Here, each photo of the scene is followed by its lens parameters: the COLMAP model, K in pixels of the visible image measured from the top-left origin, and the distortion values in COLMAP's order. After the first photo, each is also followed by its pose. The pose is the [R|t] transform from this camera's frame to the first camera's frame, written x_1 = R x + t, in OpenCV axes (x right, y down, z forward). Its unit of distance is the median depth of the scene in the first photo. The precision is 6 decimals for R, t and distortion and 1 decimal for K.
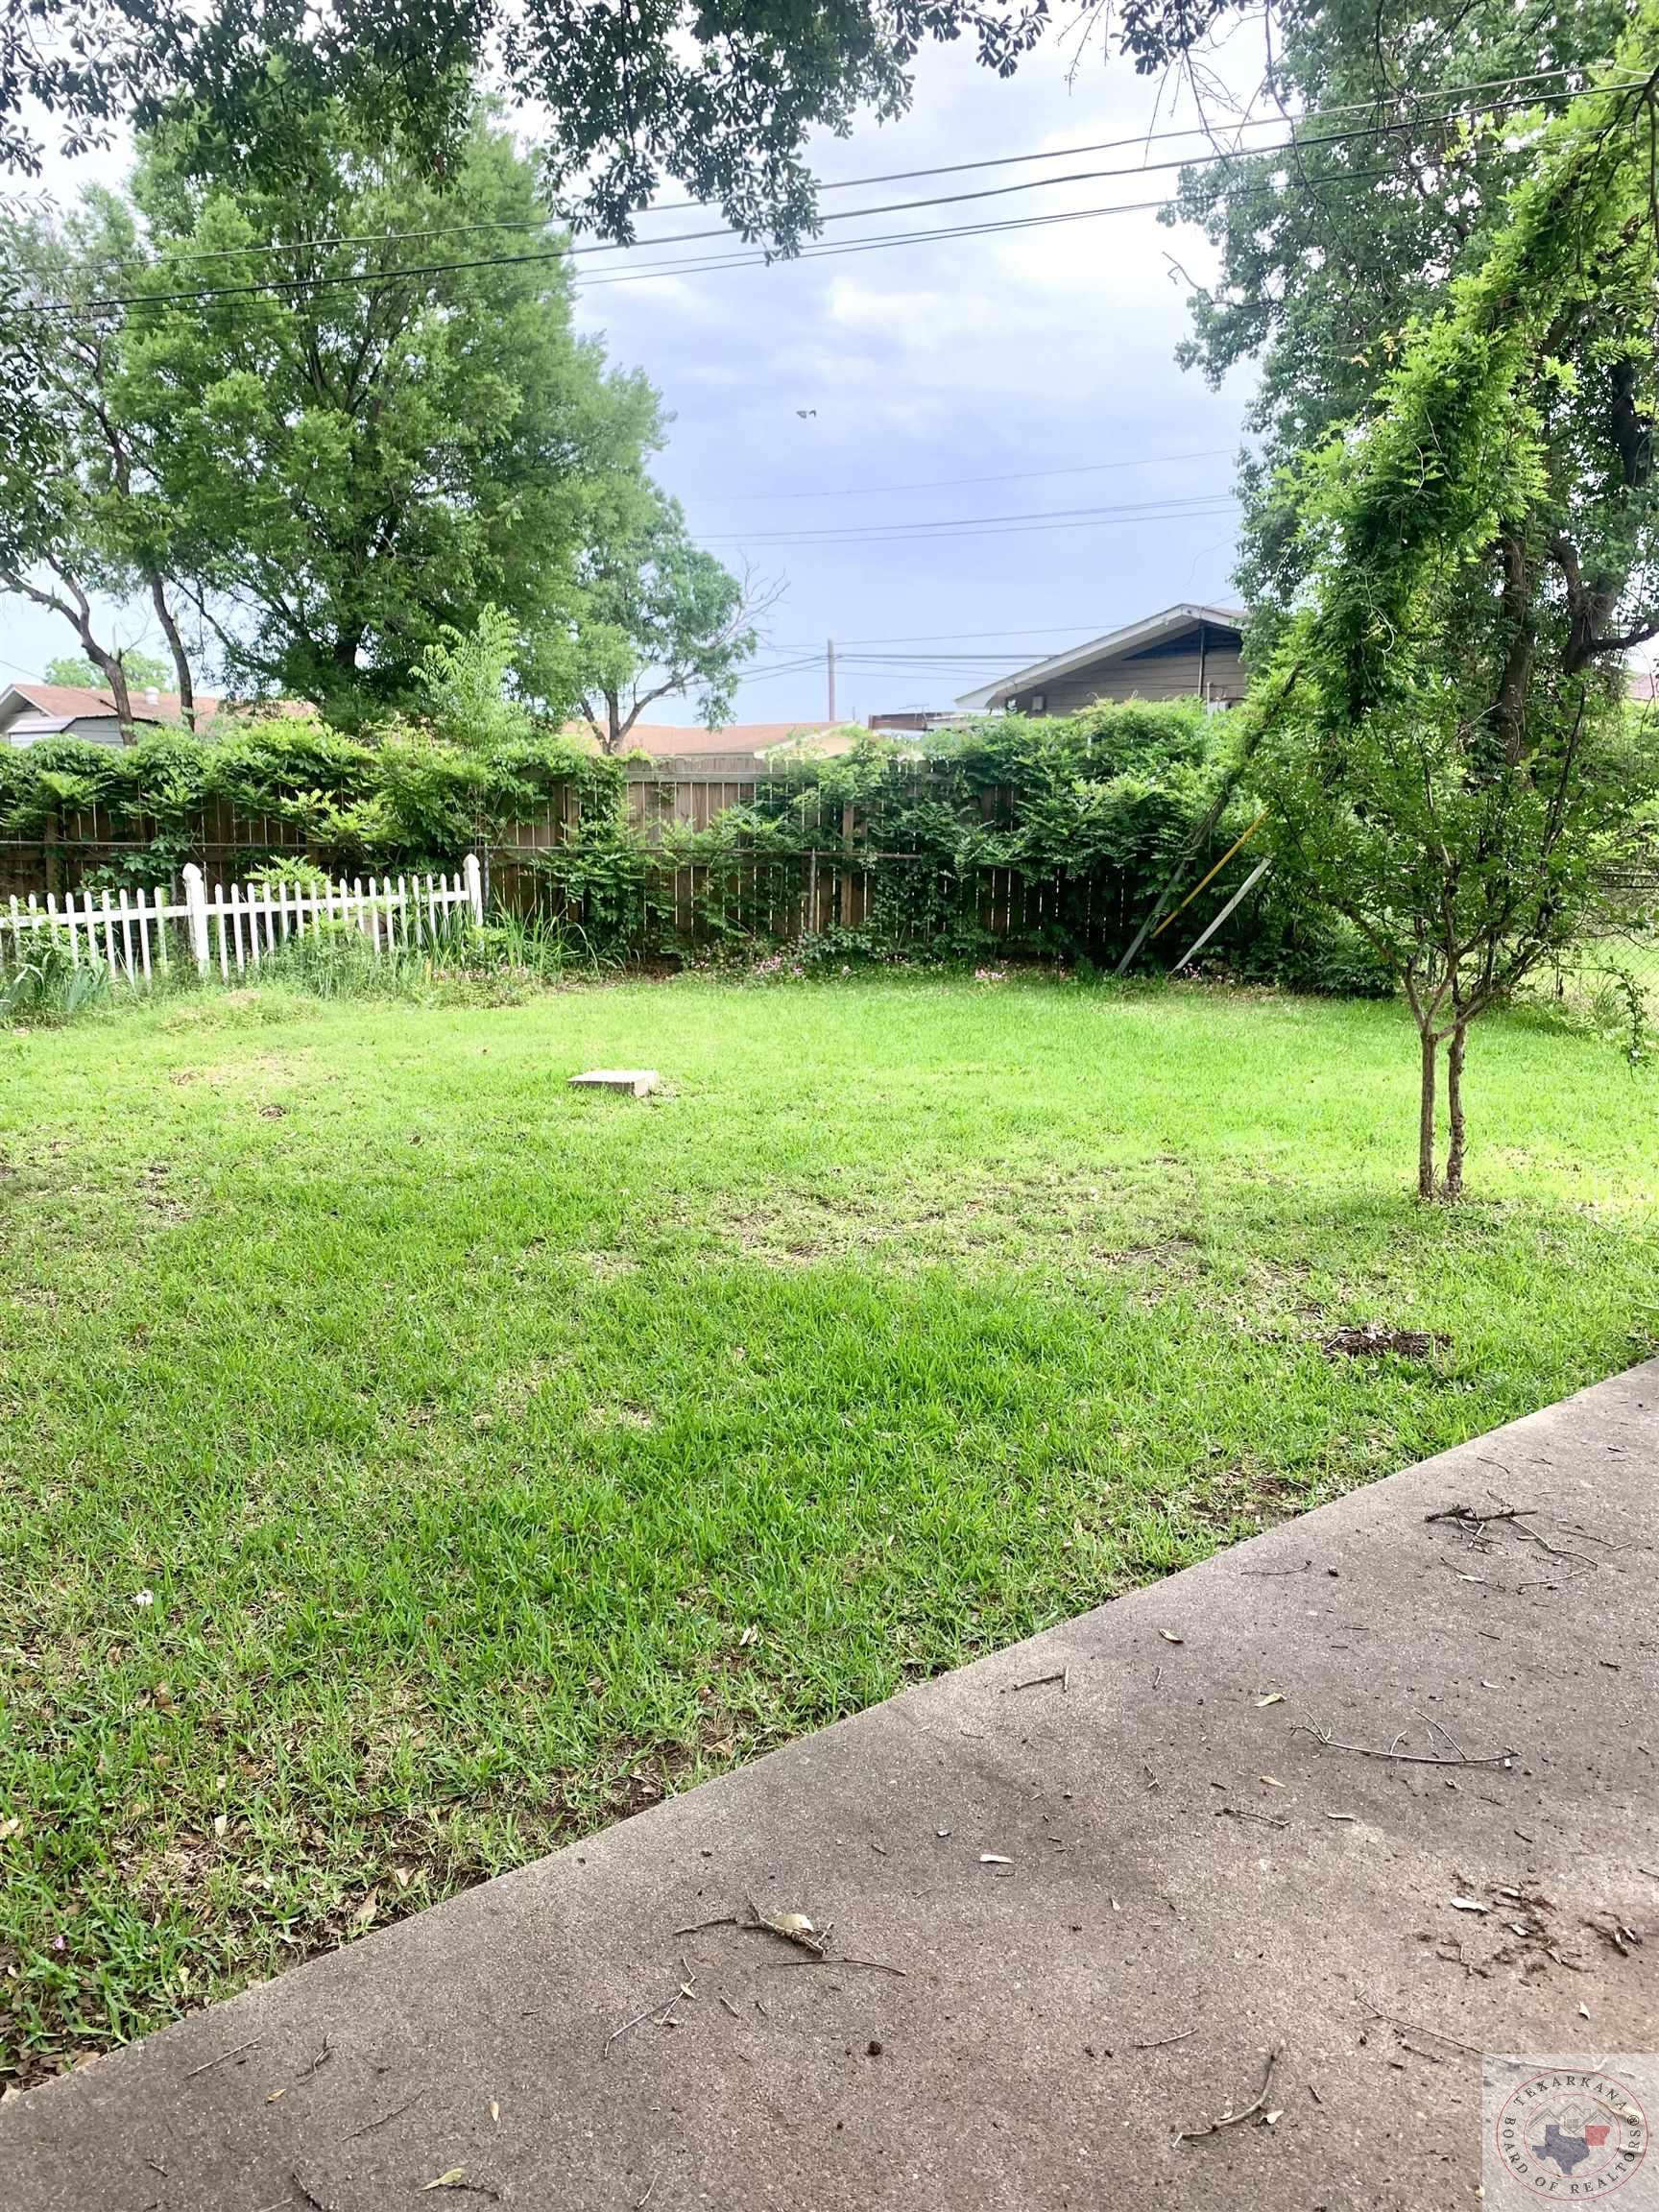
lens RADIAL K [[1699.4, 0, 828.0], [0, 1699.4, 1107.4], [0, 0, 1]] dist [0.034964, -0.040445]
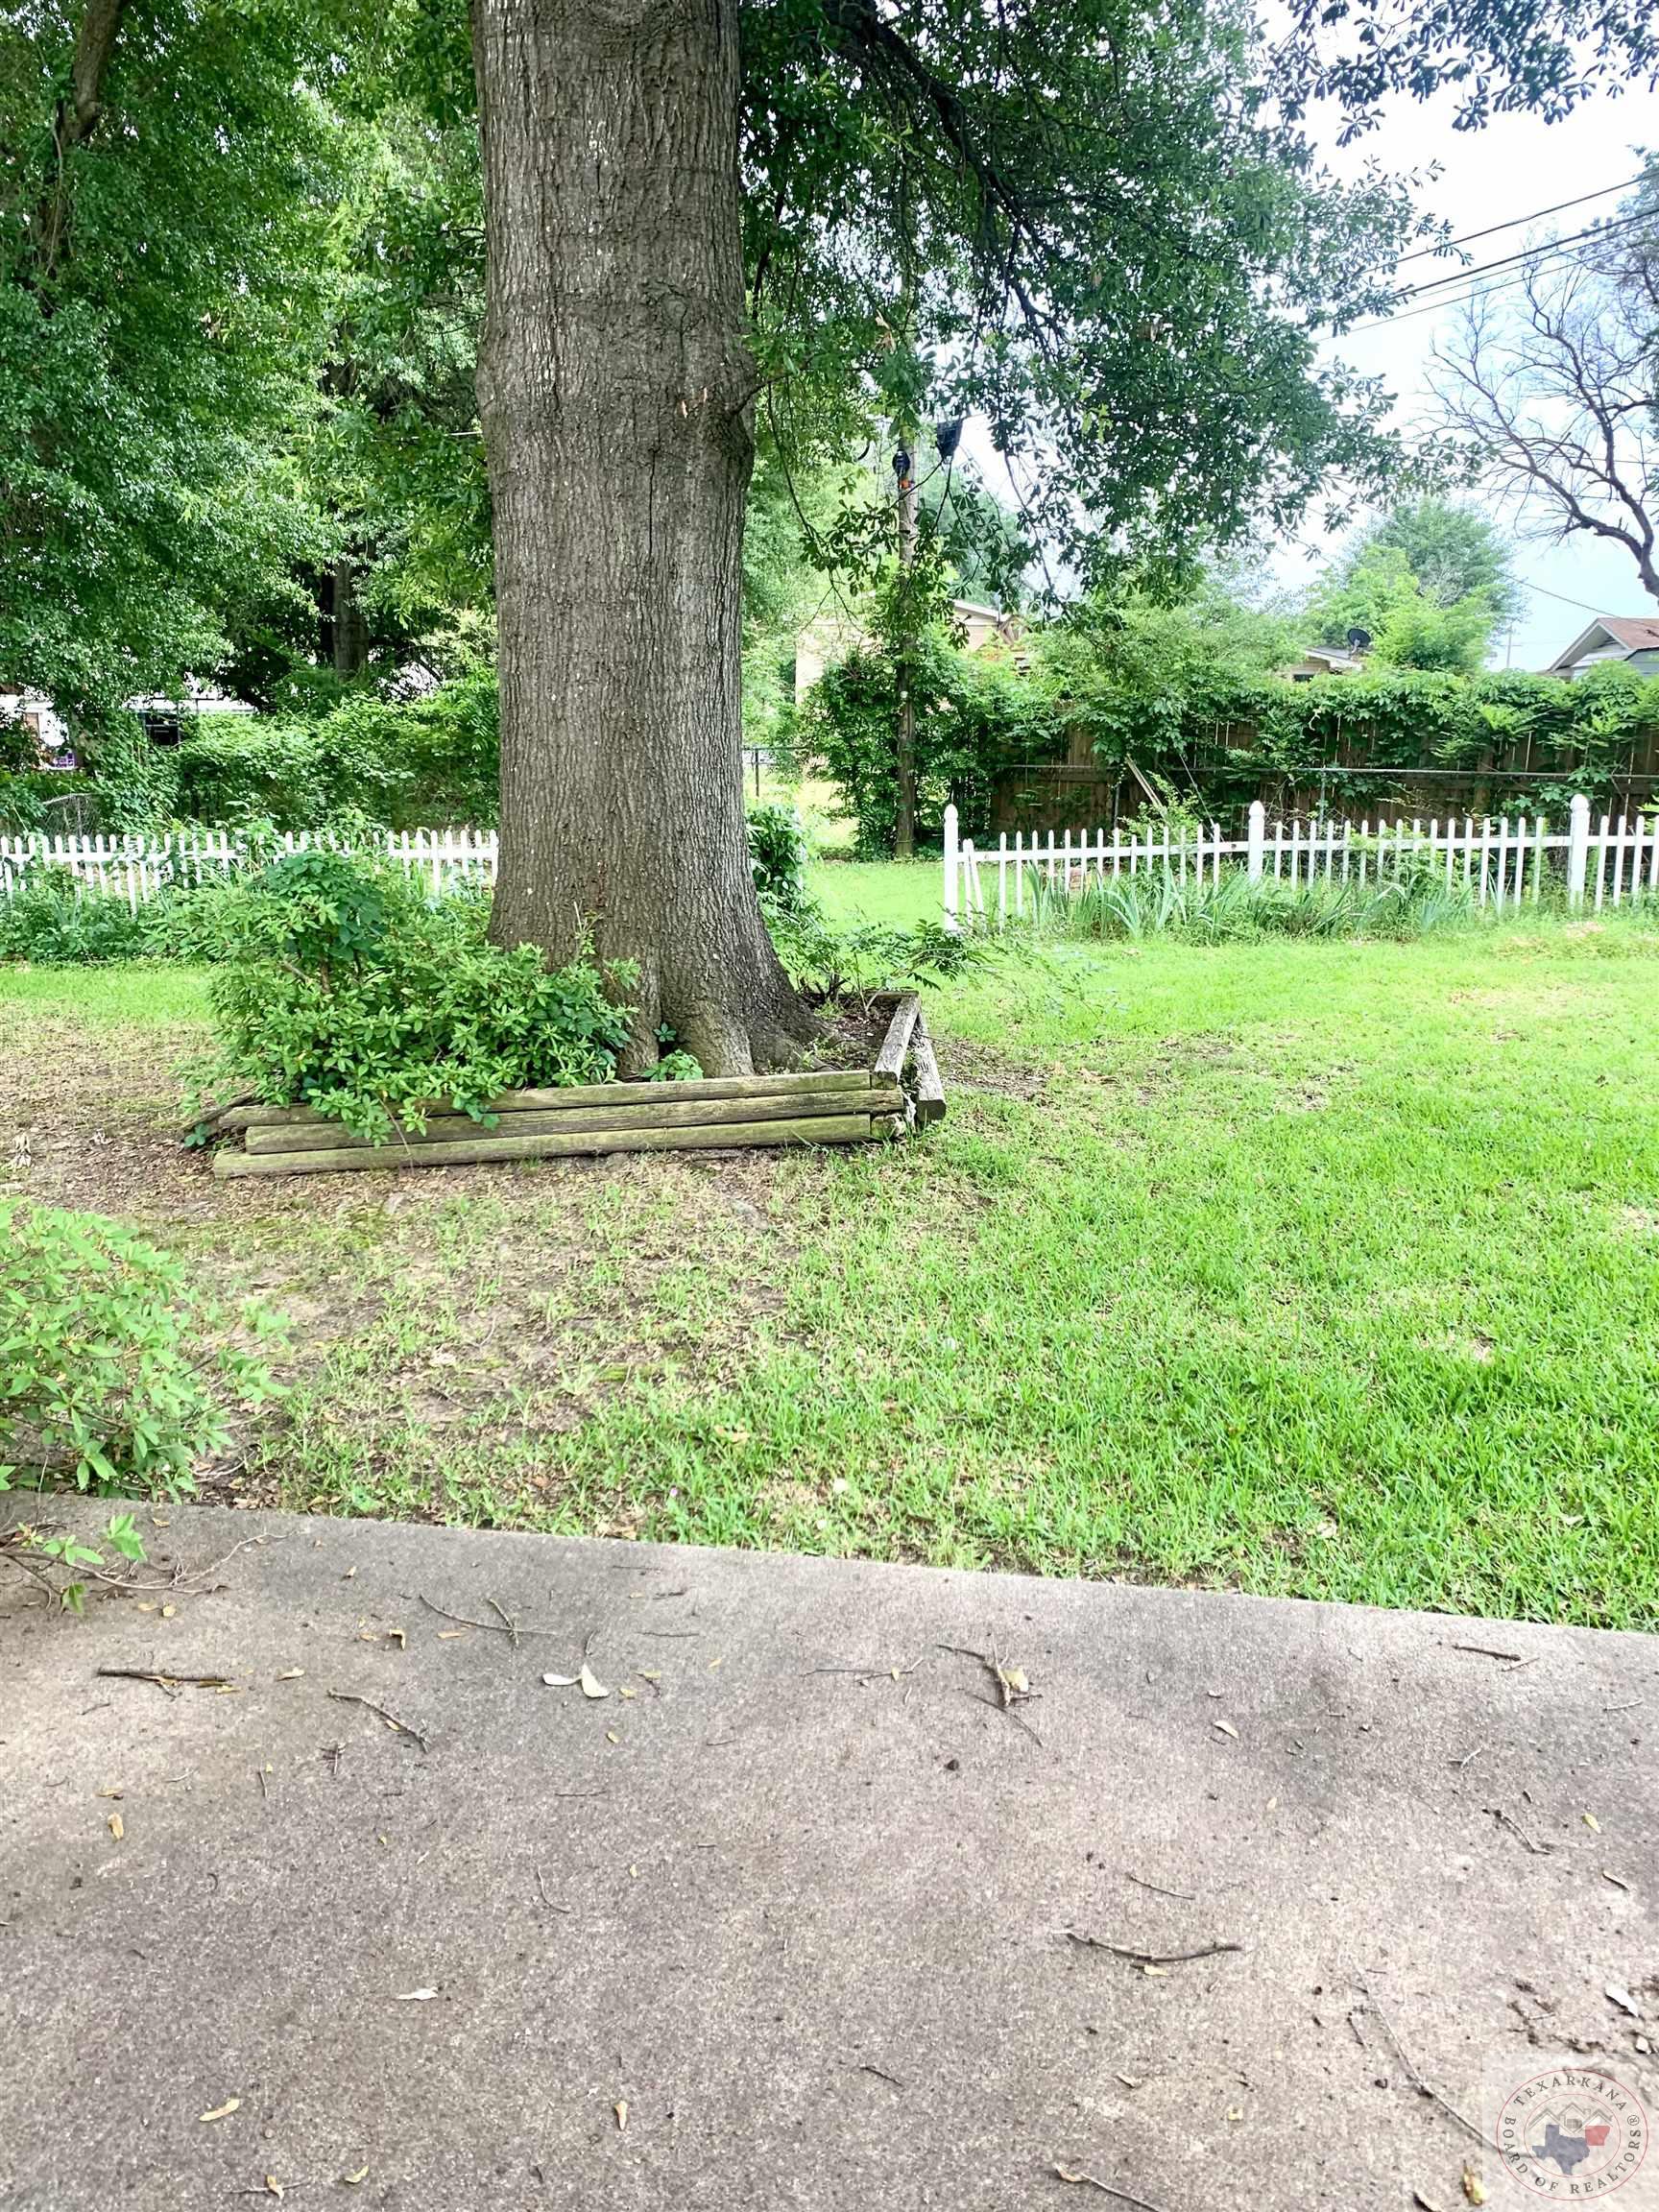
lens RADIAL K [[1699.4, 0, 833.1], [0, 1699.4, 1099.5], [0, 0, 1]] dist [0.034964, -0.040445]
pose [[0.639132, 0.155046, -0.753306, 0.129309], [-0.130374, 0.987135, 0.092559, -0.001574], [0.757966, 0.039054, 0.651124, 0.022403]]
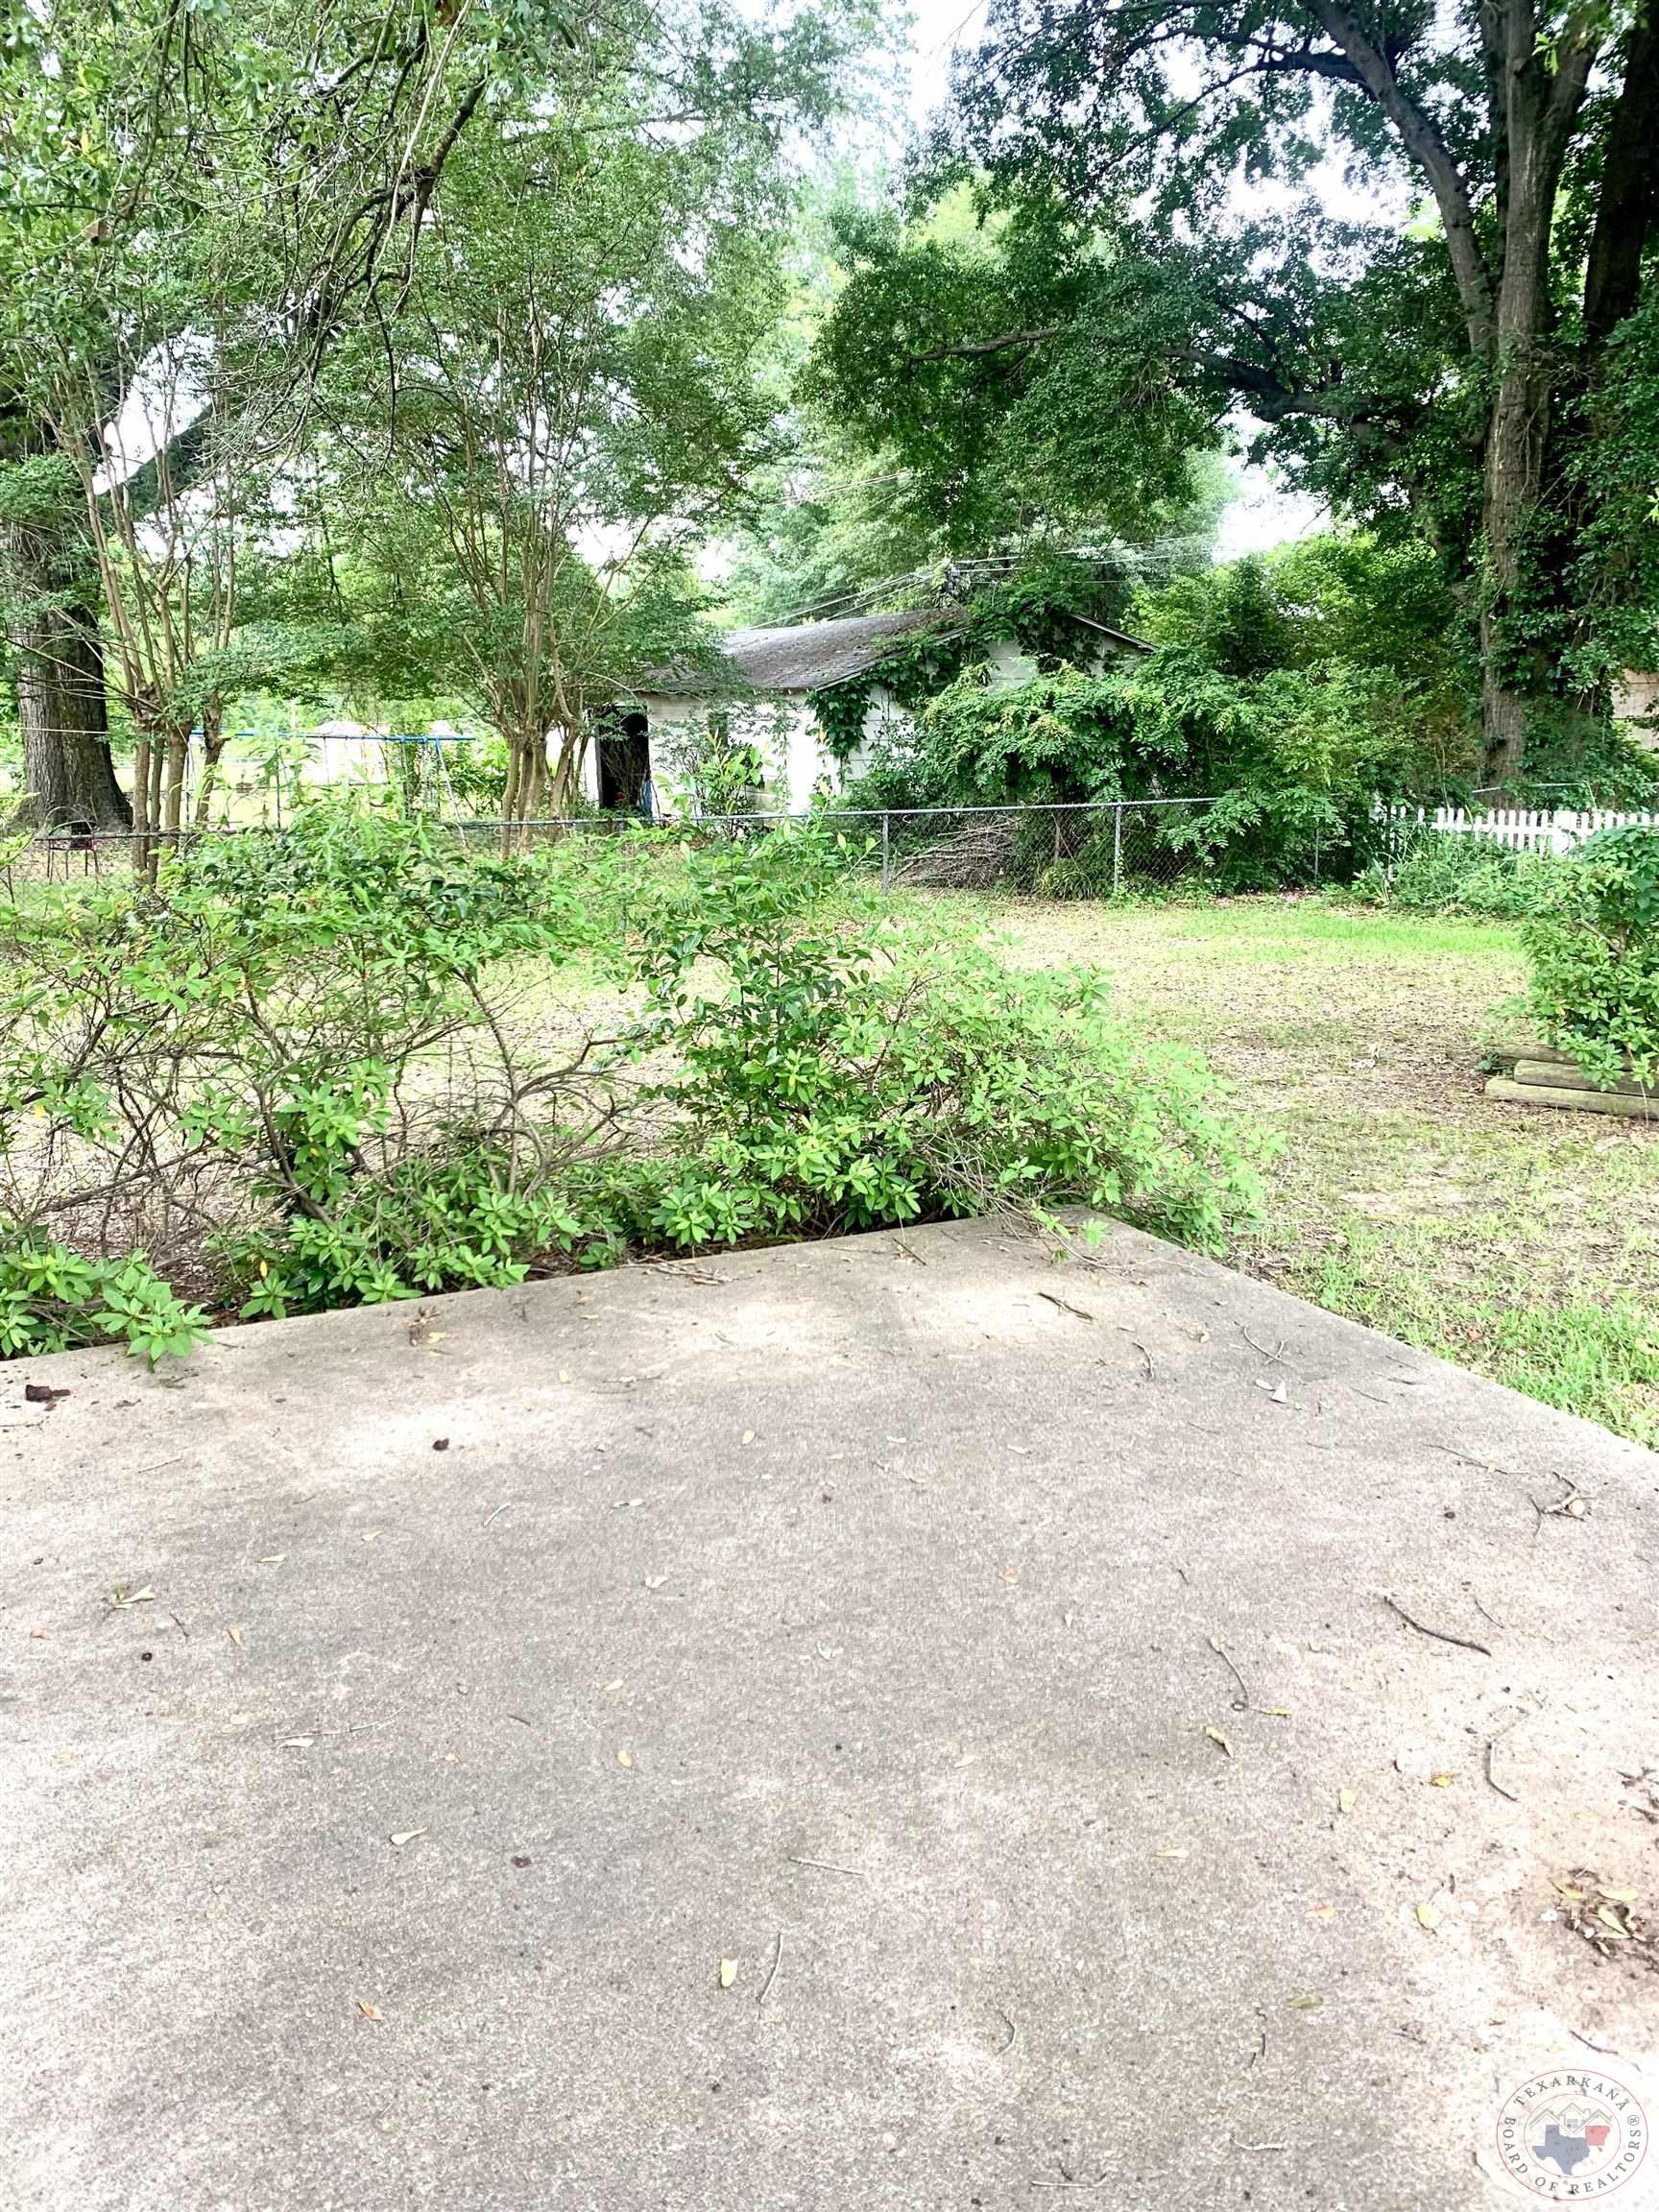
lens RADIAL K [[1699.4, 0, 827.9], [0, 1699.4, 1107.4], [0, 0, 1]] dist [0.034964, -0.040445]
pose [[-0.232009, 0.210656, -0.949629, 0.249457], [-0.172727, 0.951831, 0.253344, -0.015095], [0.957255, 0.222804, -0.184448, 0.107711]]
